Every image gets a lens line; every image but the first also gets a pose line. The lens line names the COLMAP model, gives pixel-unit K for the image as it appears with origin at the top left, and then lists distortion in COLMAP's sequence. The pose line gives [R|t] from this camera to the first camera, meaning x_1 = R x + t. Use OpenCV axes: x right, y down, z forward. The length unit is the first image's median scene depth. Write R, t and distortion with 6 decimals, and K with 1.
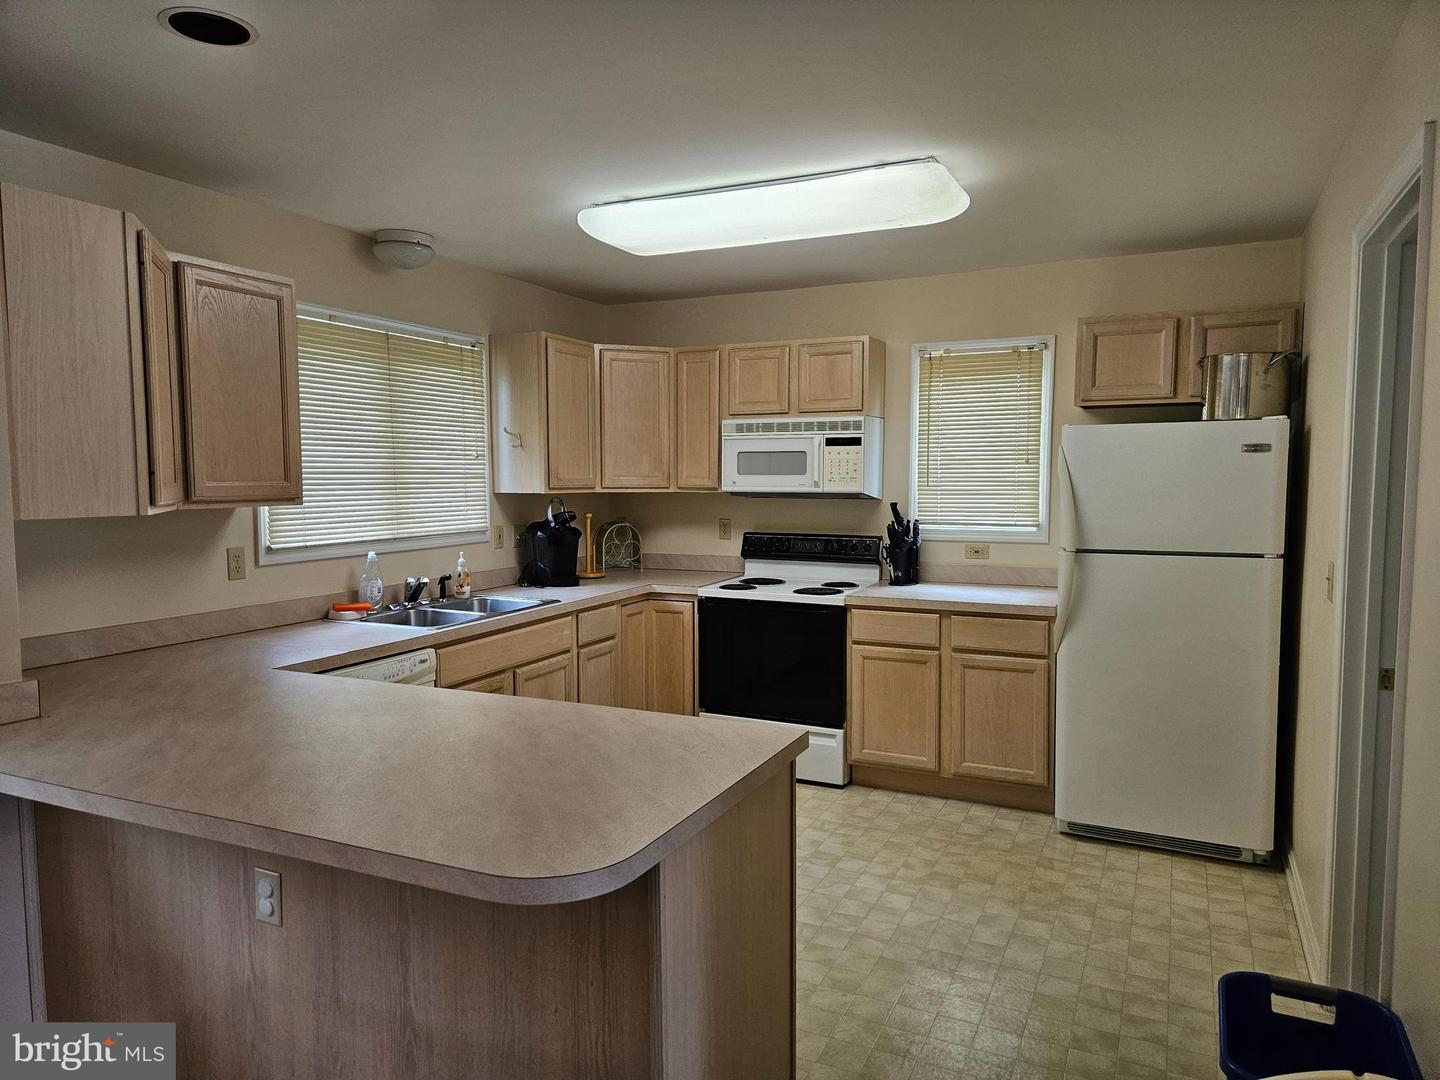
lens RADIAL K [[967.4, 0, 722.9], [0, 967.4, 541.2], [0, 0, 1]] dist [0.080906, -0.074686]
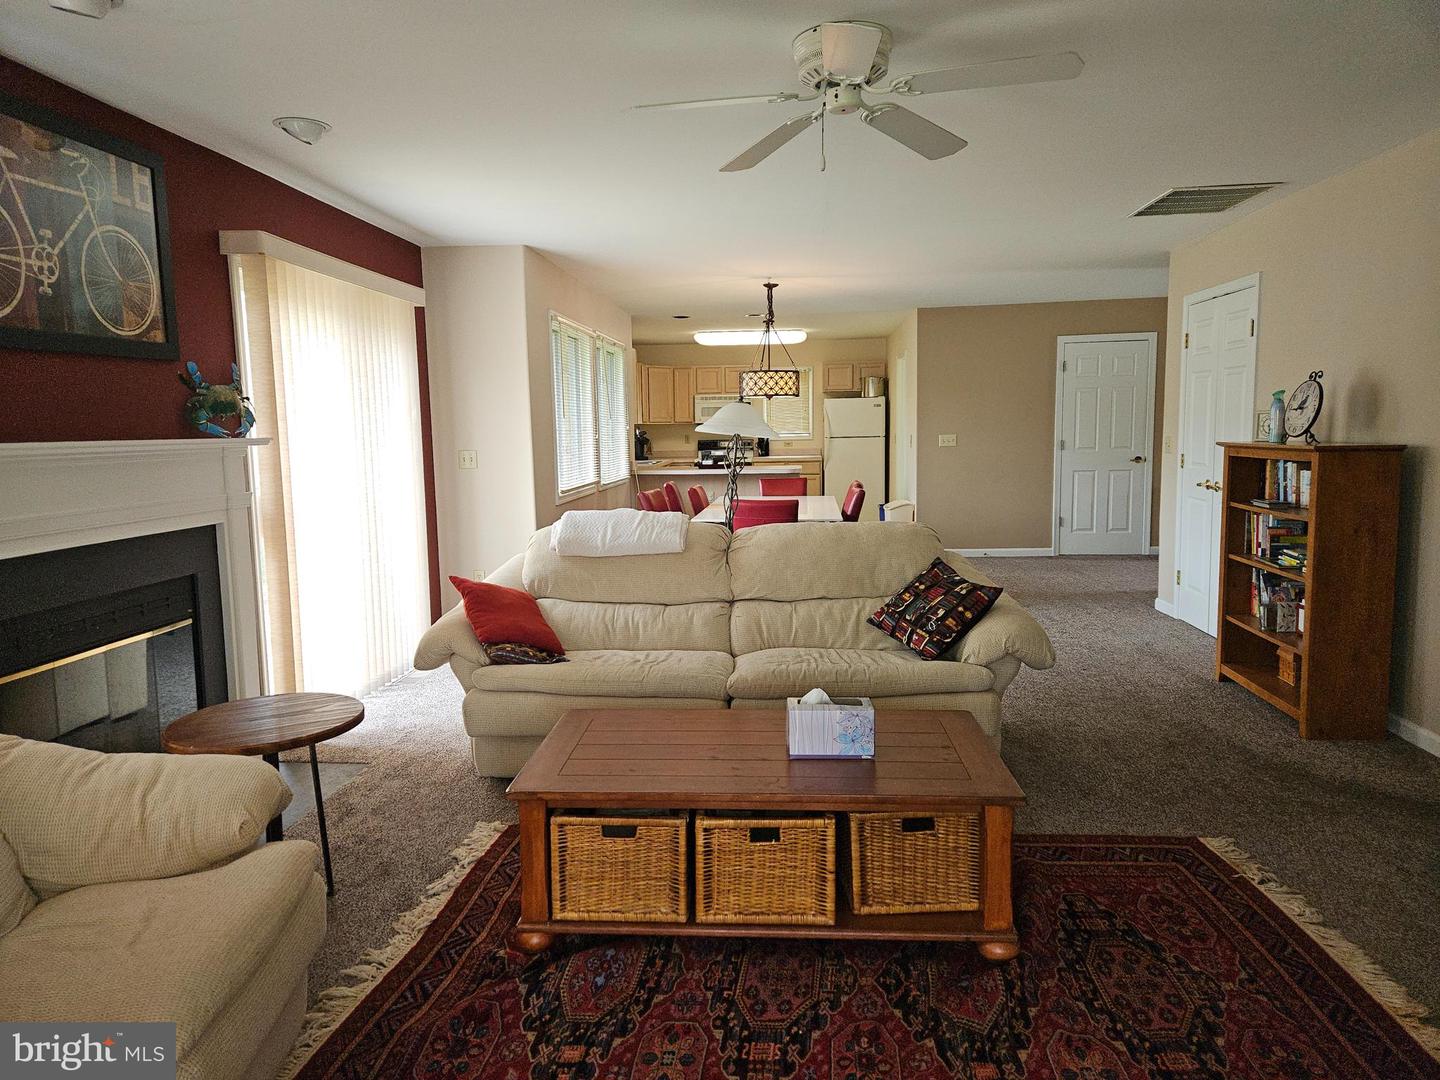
lens RADIAL K [[954.7, 0, 720.4], [0, 954.7, 533.6], [0, 0, 1]] dist [-0.005576, -0.005032]
pose [[0.938750, -0.049785, 0.340985, -1.004769], [0.038534, 0.998469, 0.039692, 0.176504], [-0.342439, -0.024122, 0.939230, -1.737684]]
